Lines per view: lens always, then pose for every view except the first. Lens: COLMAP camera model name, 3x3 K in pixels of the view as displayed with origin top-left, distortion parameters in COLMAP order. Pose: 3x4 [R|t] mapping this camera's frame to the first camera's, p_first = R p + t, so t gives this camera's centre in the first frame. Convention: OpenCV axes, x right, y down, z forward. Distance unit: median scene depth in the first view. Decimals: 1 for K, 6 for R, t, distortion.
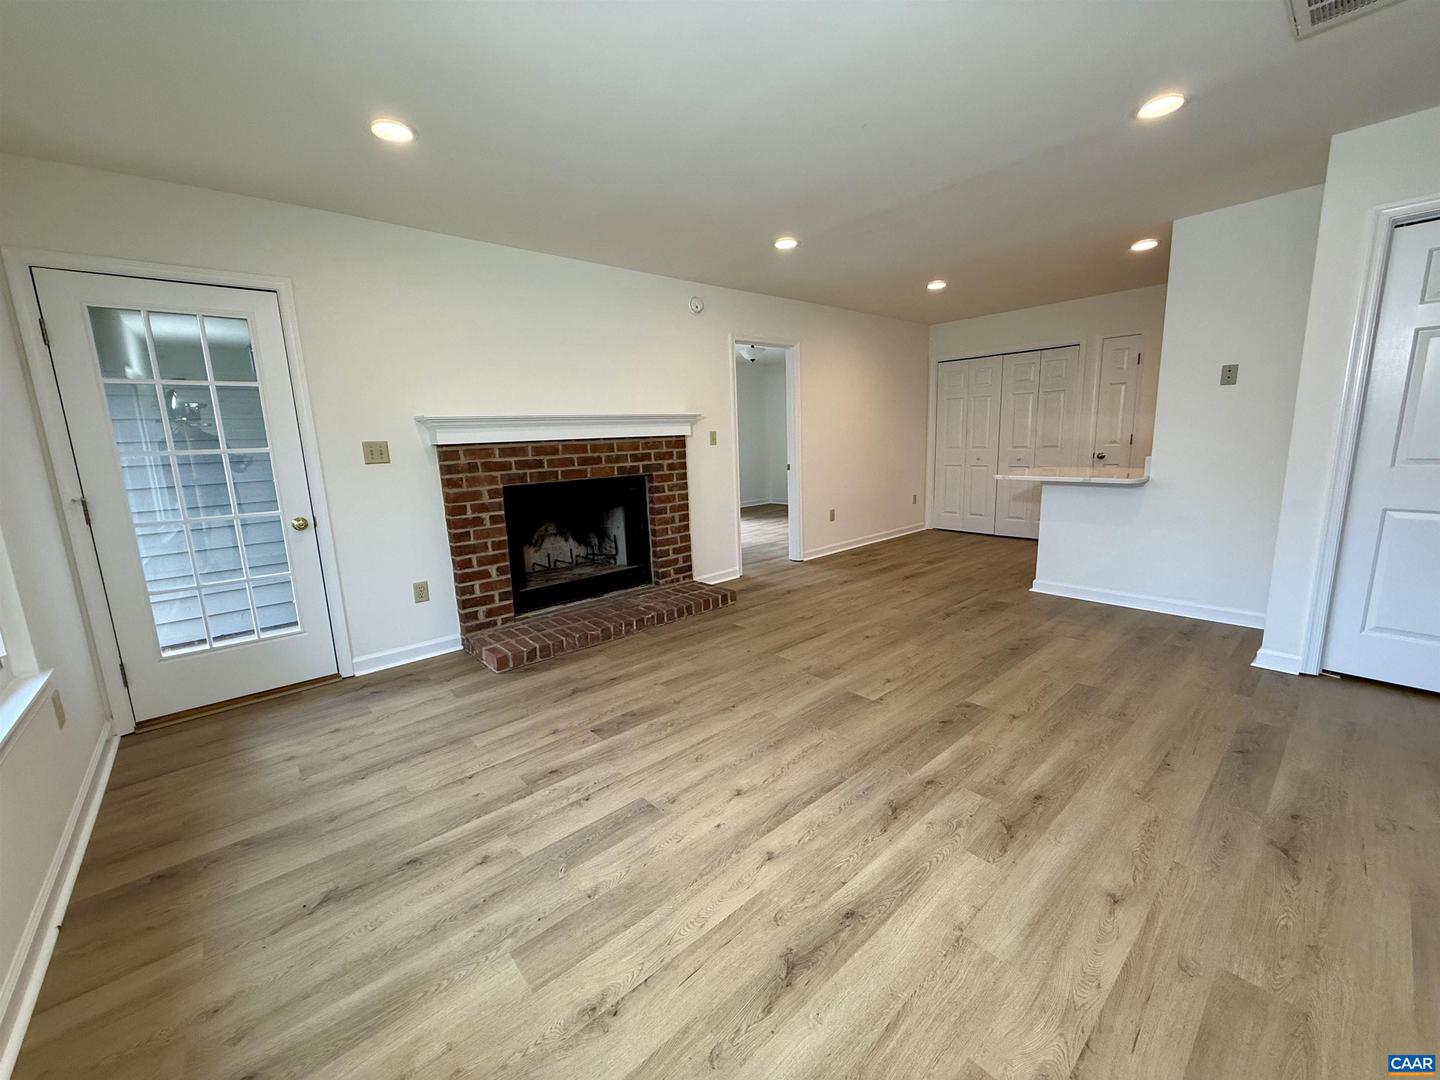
lens RADIAL K [[574.5, 0, 714.0], [0, 574.5, 536.8], [0, 0, 1]] dist [0.003077, -0.000091]
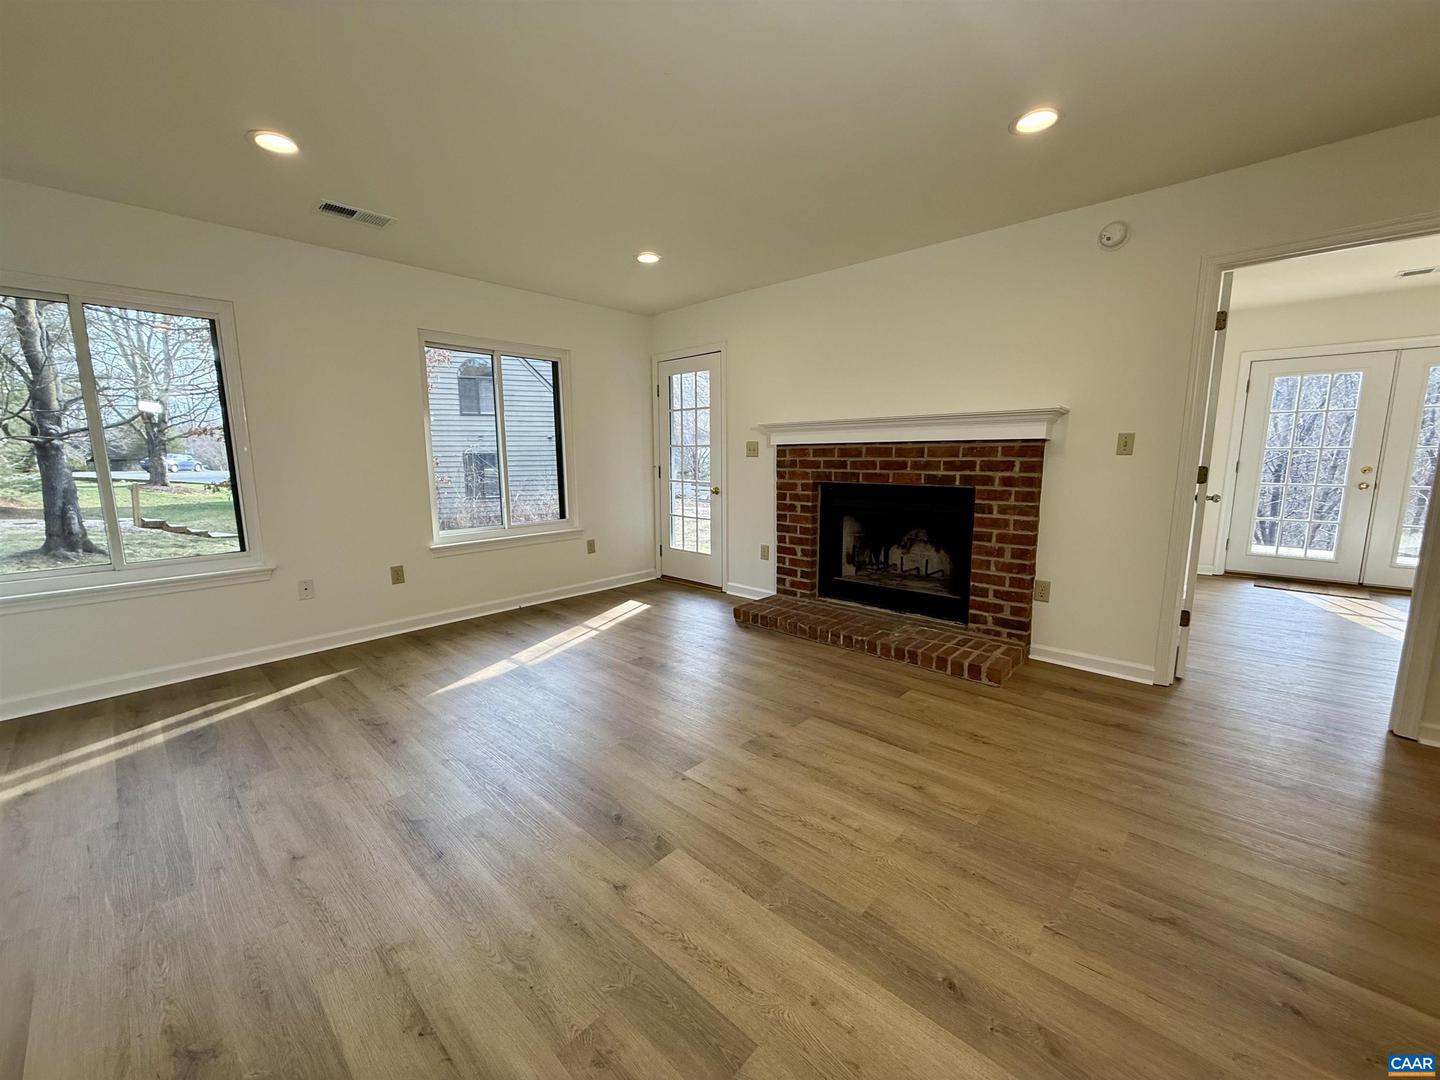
lens RADIAL K [[574.5, 0, 725.0], [0, 574.5, 543.7], [0, 0, 1]] dist [0.003077, -0.000091]
pose [[0.108360, 0.192361, -0.975323, 0.716590], [-0.167741, 0.970571, 0.172787, -0.127635], [0.979858, 0.144879, 0.137437, 0.637557]]
